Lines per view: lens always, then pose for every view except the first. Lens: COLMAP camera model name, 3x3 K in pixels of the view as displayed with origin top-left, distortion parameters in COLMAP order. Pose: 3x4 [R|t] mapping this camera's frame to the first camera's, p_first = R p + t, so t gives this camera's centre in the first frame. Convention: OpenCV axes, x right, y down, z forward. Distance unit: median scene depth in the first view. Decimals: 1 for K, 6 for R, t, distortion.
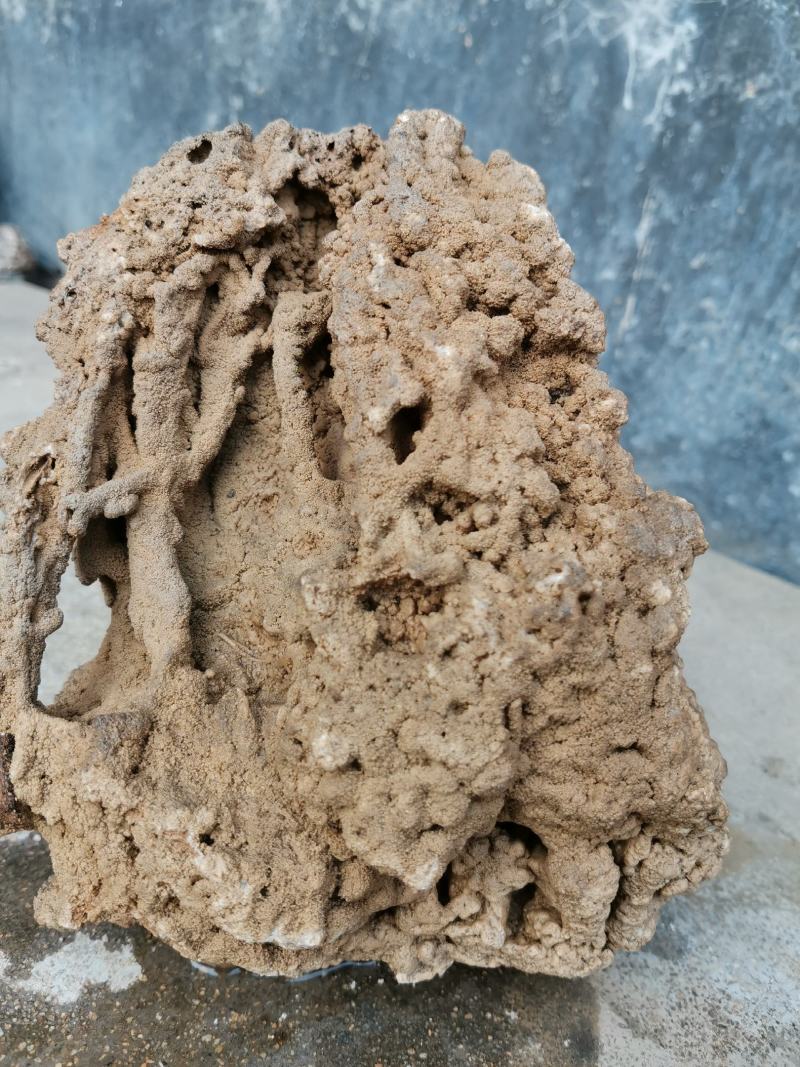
lens RADIAL K [[820.6, 0, 400.0], [0, 820.6, 533.5], [0, 0, 1]] dist [-0.039389, -0.001193]
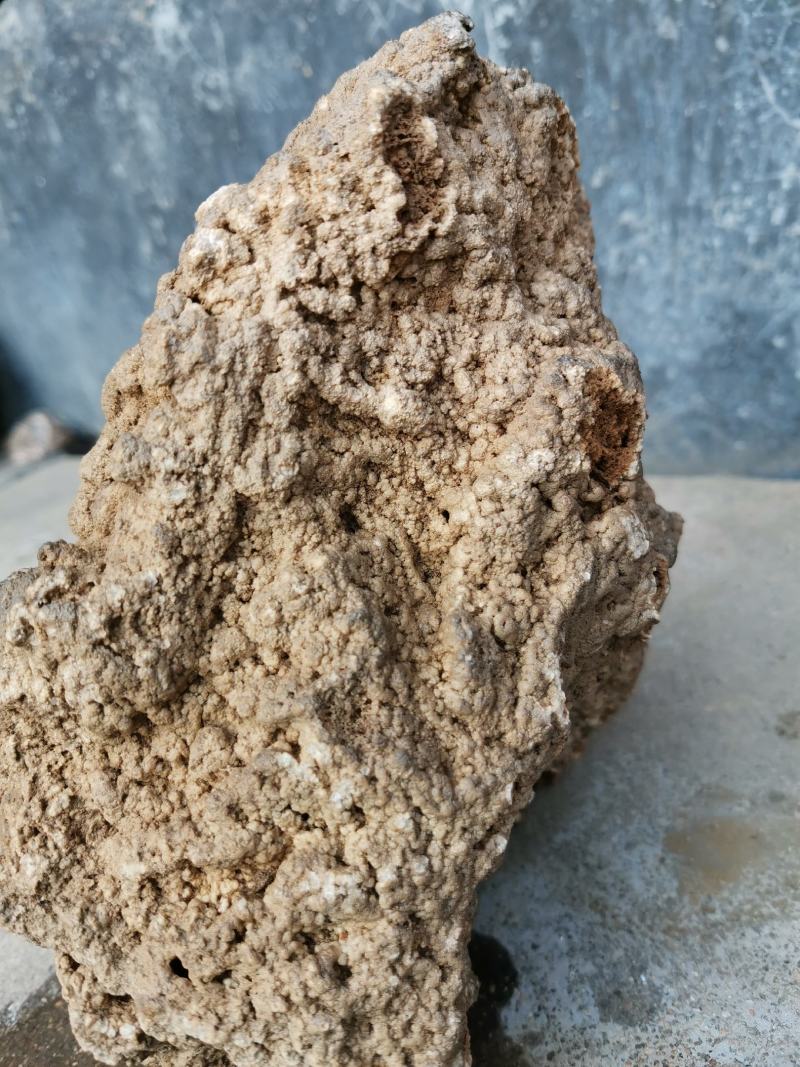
lens RADIAL K [[820.6, 0, 400.0], [0, 820.6, 533.5], [0, 0, 1]] dist [-0.039389, -0.001193]
pose [[0.919318, -0.339305, -0.199313, 0.223204], [0.329984, 0.940649, -0.079308, 0.031364], [0.214393, 0.007140, 0.976721, 0.090876]]
